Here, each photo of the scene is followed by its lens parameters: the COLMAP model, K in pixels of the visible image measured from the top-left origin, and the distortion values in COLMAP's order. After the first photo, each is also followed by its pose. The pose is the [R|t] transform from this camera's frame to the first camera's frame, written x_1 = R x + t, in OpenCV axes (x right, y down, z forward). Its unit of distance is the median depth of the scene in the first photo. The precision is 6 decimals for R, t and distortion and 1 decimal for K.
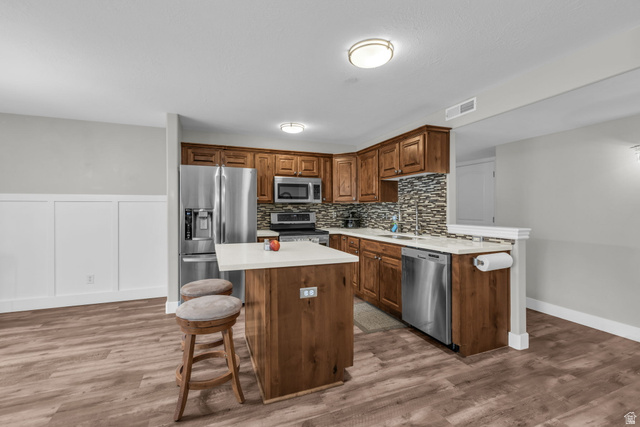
lens RADIAL K [[285.9, 0, 321.6], [0, 285.9, 210.9], [0, 0, 1]] dist [-0.000696, -0.000601]
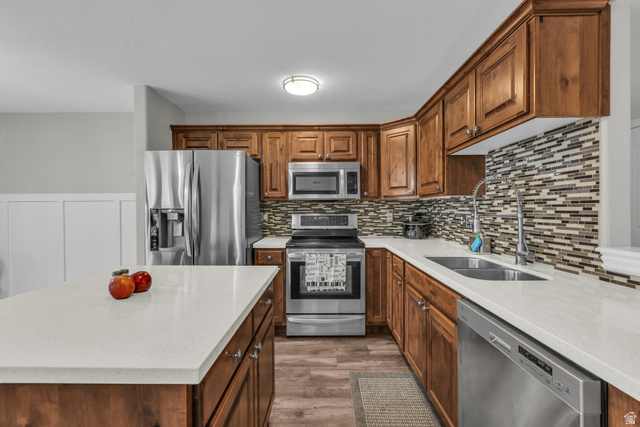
lens RADIAL K [[285.9, 0, 320.2], [0, 285.9, 211.8], [0, 0, 1]] dist [-0.000696, -0.000601]
pose [[0.925940, 0.001044, -0.377670, 0.208752], [0.001330, 0.999981, 0.006025, -0.004078], [0.377669, -0.006081, 0.925921, 0.446247]]
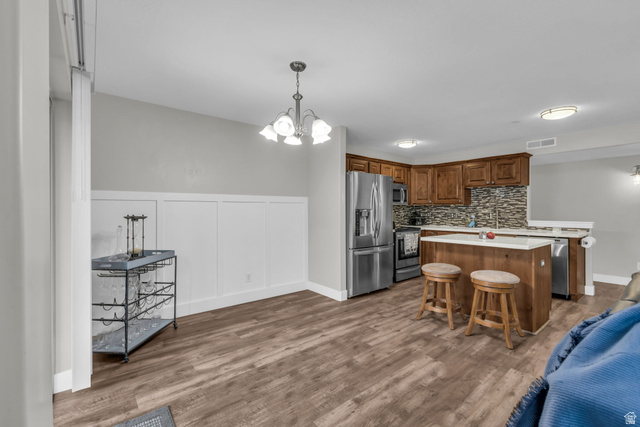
lens RADIAL K [[285.9, 0, 324.4], [0, 285.9, 211.3], [0, 0, 1]] dist [-0.000696, -0.000601]
pose [[0.953029, -0.000477, 0.302878, -0.900199], [0.001036, 0.999998, -0.001685, 0.001417], [-0.302876, 0.001920, 0.953028, -0.069906]]
